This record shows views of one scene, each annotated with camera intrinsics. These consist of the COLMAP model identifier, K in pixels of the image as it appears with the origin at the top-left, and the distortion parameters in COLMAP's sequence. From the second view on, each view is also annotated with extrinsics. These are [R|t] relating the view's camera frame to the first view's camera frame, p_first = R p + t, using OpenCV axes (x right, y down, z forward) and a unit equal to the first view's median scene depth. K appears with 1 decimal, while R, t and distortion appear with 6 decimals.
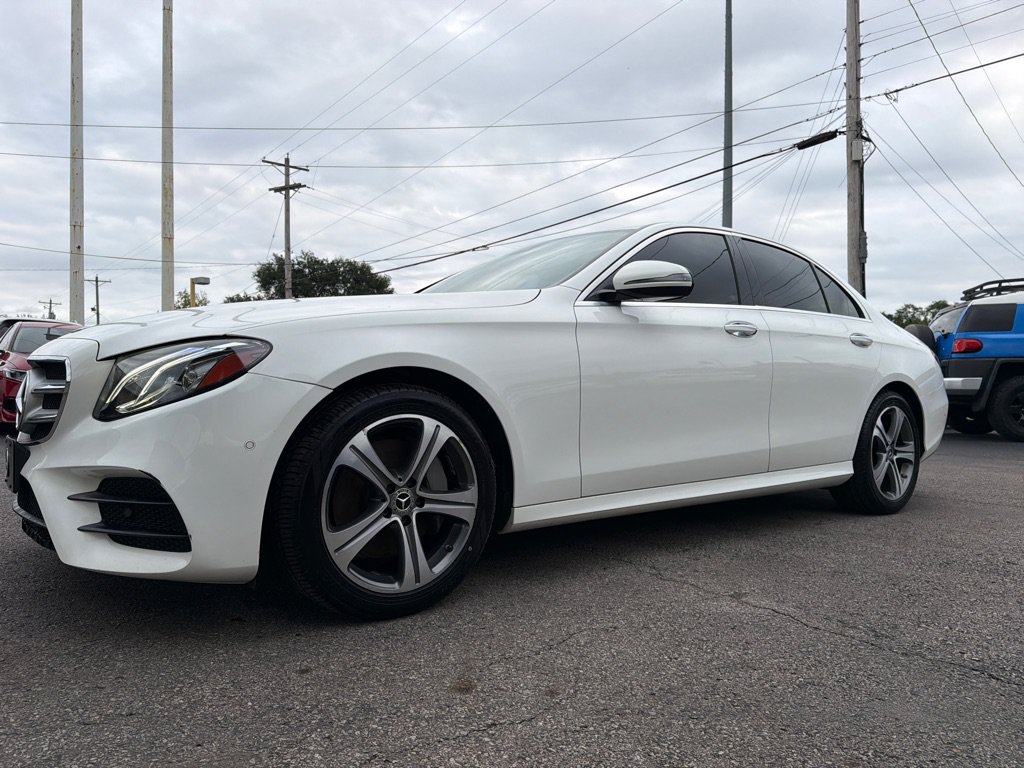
lens RADIAL K [[718.6, 0, 512.0], [0, 718.6, 384.0], [0, 0, 1]] dist [0.085584, -0.126322]
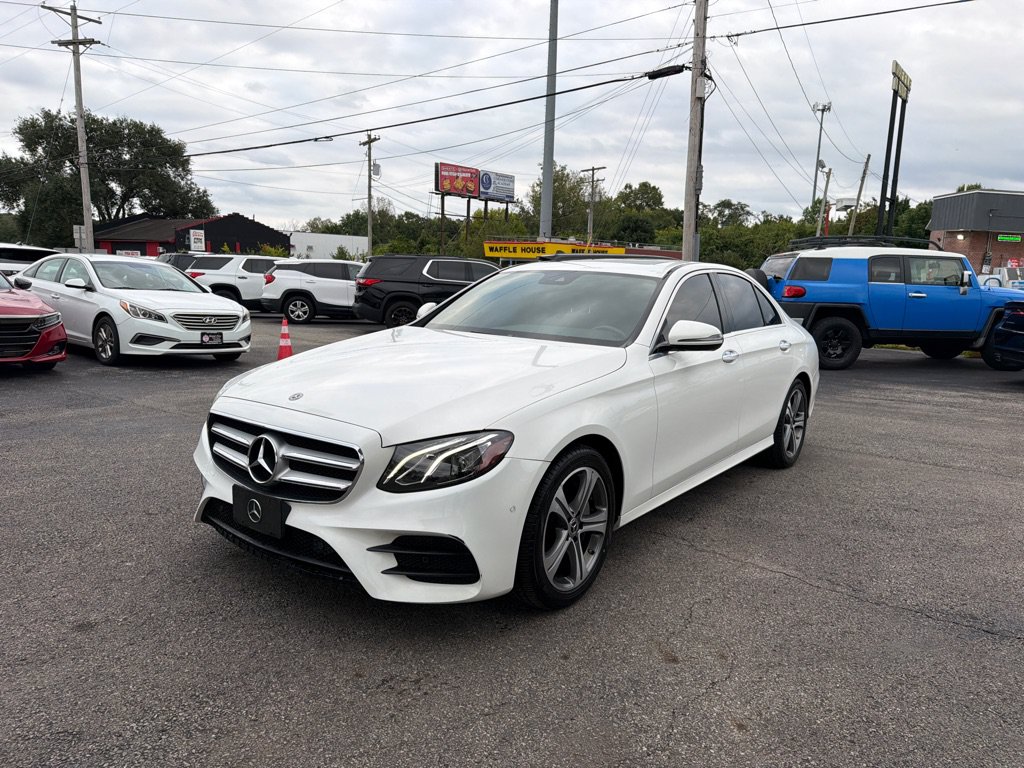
lens RADIAL K [[715.6, 0, 516.1], [0, 715.6, 384.7], [0, 0, 1]] dist [0.076026, -0.087005]
pose [[0.965582, -0.017248, 0.259528, -0.485946], [-0.025033, 0.987004, 0.158731, -0.263003], [-0.258893, -0.159765, 0.952602, -0.216854]]
